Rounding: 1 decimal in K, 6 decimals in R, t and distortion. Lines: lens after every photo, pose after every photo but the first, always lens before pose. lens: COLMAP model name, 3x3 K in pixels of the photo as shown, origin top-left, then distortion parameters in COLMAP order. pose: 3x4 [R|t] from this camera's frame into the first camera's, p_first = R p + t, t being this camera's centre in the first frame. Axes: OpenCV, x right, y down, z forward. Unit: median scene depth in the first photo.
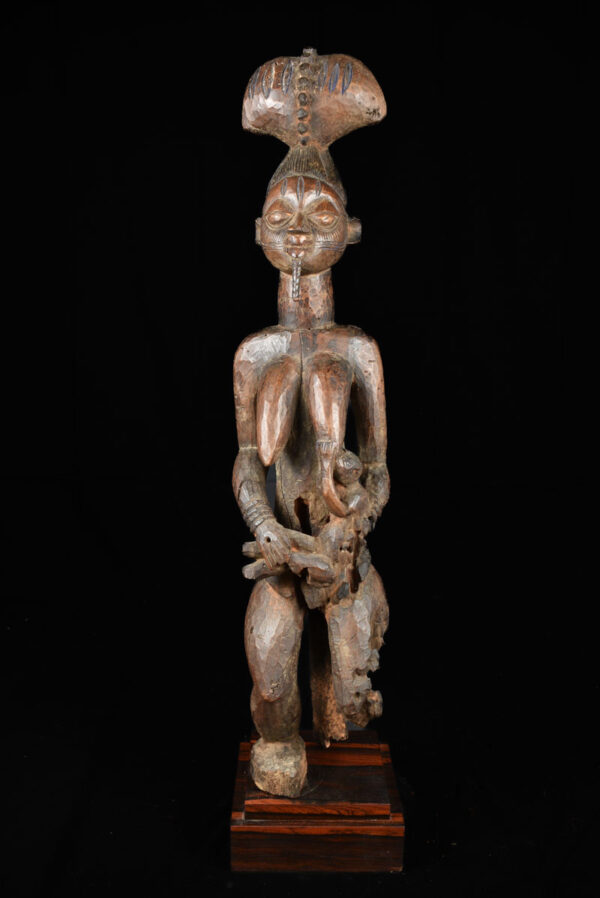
lens RADIAL K [[840.2, 0, 301.9], [0, 840.2, 452.9], [0, 0, 1]] dist [-0.074190, 0.000000]
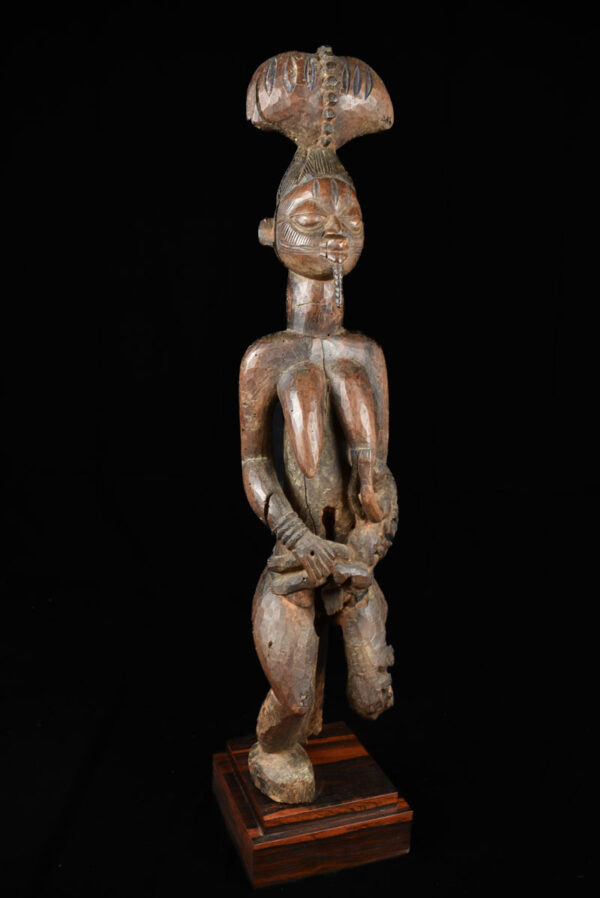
lens RADIAL K [[782.1, 0, 308.3], [0, 782.1, 453.6], [0, 0, 1]] dist [-0.081918, 0.020756]
pose [[0.936862, -0.042498, 0.347107, -0.334181], [0.033953, 0.998953, 0.030665, -0.036885], [-0.348047, -0.016943, 0.937324, 0.145591]]
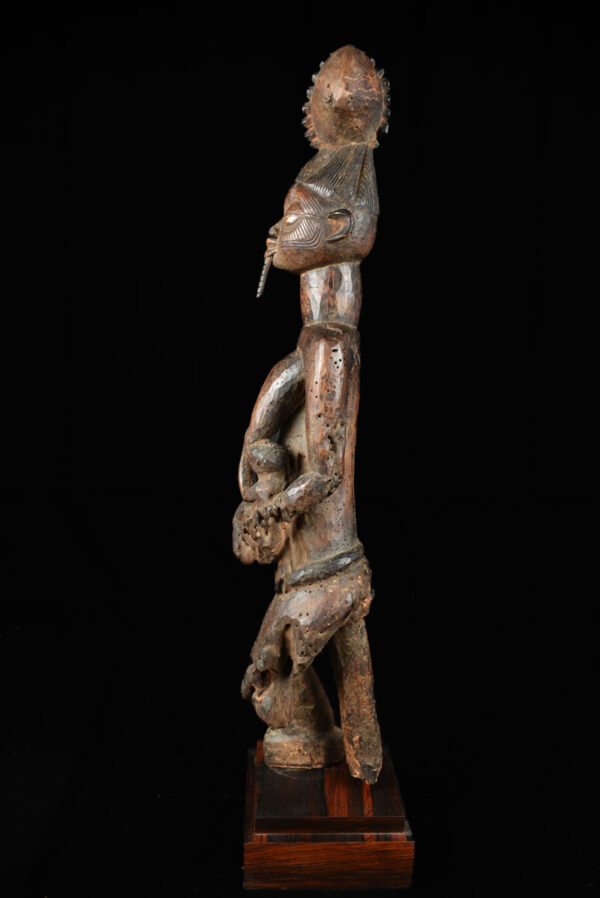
lens RADIAL K [[795.5, 0, 304.4], [0, 795.5, 446.7], [0, 0, 1]] dist [-0.071272, 0.001025]
pose [[0.082933, 0.154430, -0.984517, 0.991276], [-0.209693, 0.968506, 0.134255, -0.134786], [0.974244, 0.195312, 0.112704, 0.912154]]
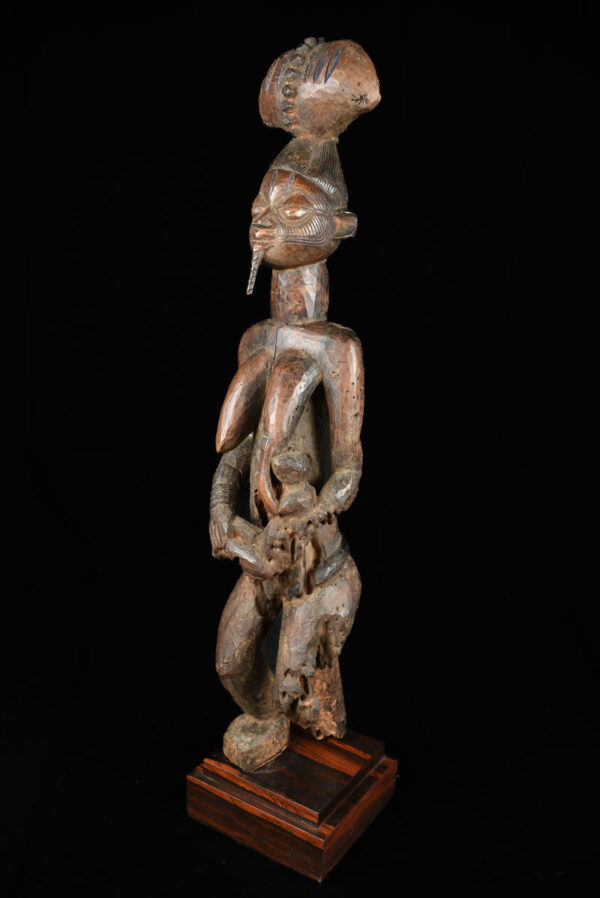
lens RADIAL K [[782.1, 0, 297.1], [0, 782.1, 446.3], [0, 0, 1]] dist [-0.081918, 0.020756]
pose [[0.842639, 0.151599, -0.516699, 0.516222], [-0.134727, 0.988387, 0.070278, -0.070303], [0.521353, 0.010395, 0.853278, 0.215104]]
